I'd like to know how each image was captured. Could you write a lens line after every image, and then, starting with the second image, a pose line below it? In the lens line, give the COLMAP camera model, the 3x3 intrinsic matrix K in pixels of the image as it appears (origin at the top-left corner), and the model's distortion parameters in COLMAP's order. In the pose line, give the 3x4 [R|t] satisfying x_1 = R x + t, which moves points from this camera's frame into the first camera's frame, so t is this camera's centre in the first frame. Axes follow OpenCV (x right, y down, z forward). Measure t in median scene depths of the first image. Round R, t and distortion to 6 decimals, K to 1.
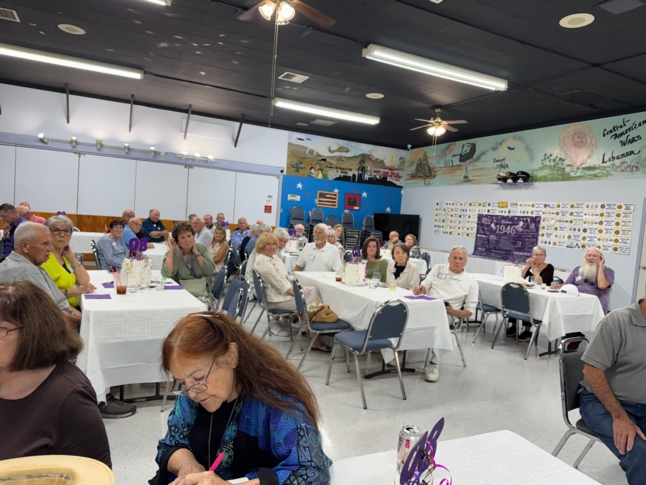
lens RADIAL K [[444.5, 0, 323.0], [0, 444.5, 242.5], [0, 0, 1]] dist [0.098321, -0.130322]
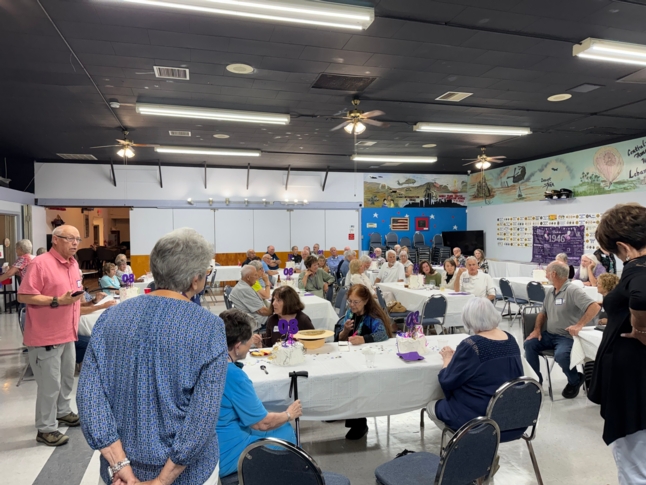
lens RADIAL K [[444.5, 0, 323.0], [0, 444.5, 242.5], [0, 0, 1]] dist [0.098321, -0.130322]
pose [[0.981151, -0.079507, -0.176131, 0.019479], [0.072094, 0.996237, -0.048106, -0.006618], [0.179293, 0.034501, 0.983191, -0.297983]]
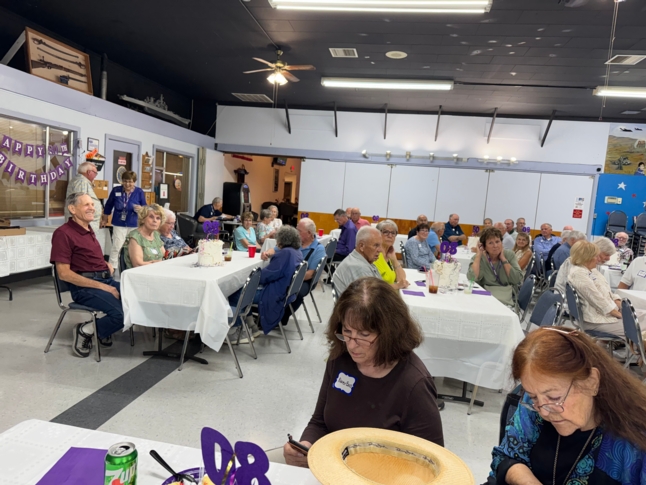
lens RADIAL K [[444.9, 0, 334.0], [0, 444.9, 240.4], [0, 0, 1]] dist [0.100258, -0.112679]
pose [[0.824423, 0.041230, -0.564470, -0.016993], [-0.048850, 0.998805, 0.001608, -0.000876], [0.563862, 0.026249, 0.825452, -0.007077]]
